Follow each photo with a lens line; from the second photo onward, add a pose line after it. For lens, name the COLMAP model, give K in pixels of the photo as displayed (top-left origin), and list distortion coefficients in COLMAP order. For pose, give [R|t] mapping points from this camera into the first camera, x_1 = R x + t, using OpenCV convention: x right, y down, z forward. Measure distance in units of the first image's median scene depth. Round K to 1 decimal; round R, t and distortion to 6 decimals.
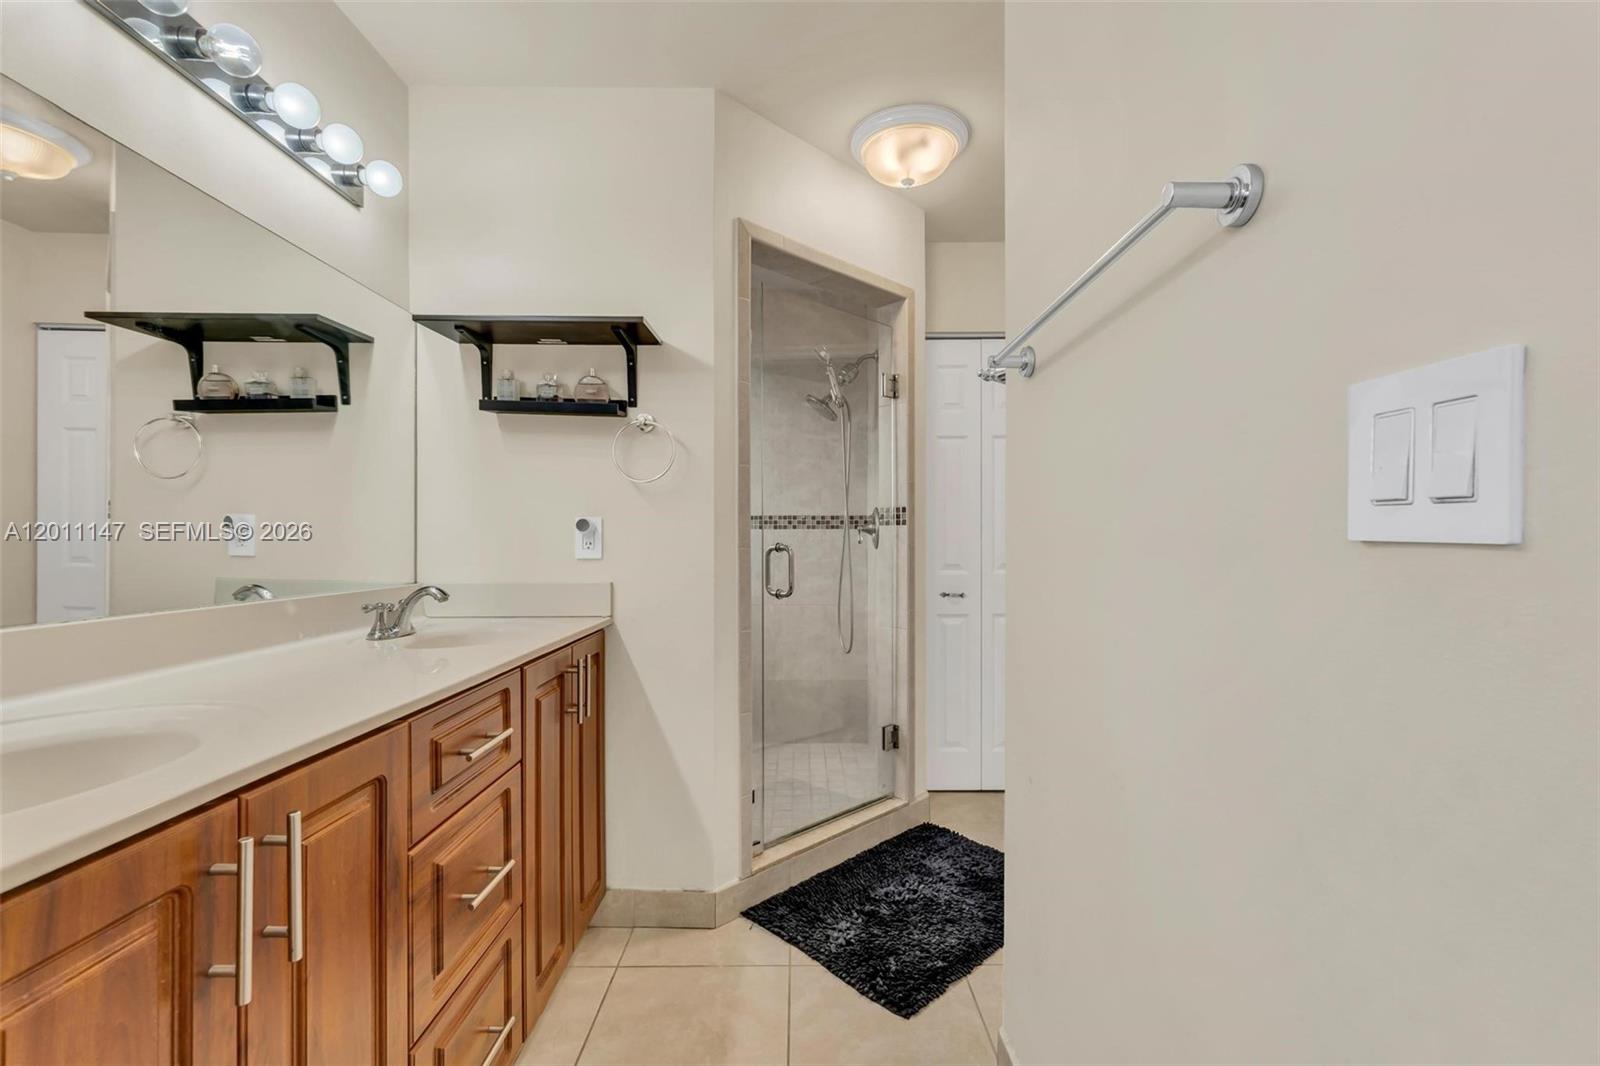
lens RADIAL K [[680.8, 0, 800.0], [0, 680.8, 533.0], [0, 0, 1]] dist [0.000344, -0.000139]
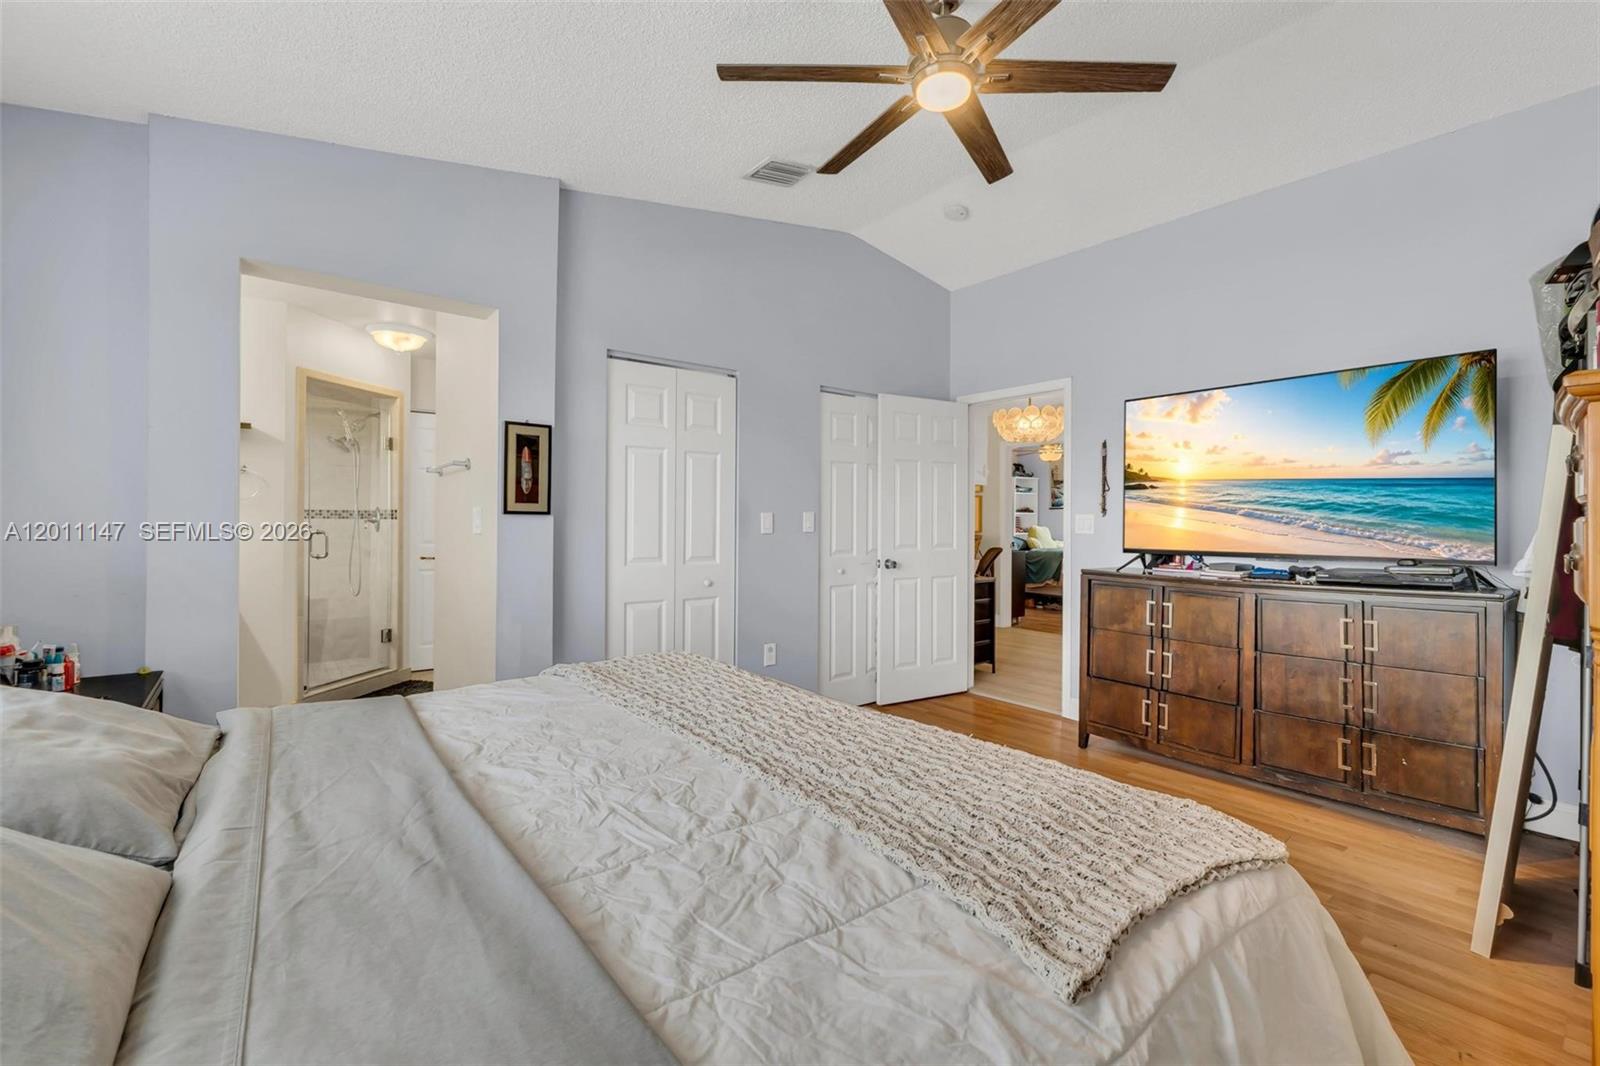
lens RADIAL K [[680.8, 0, 800.0], [0, 680.8, 533.0], [0, 0, 1]] dist [0.000344, -0.000139]
pose [[0.778475, 0.003059, 0.627668, -0.149334], [-0.019231, 0.999635, 0.018980, -0.029573], [-0.627381, -0.026846, 0.778250, -1.097610]]
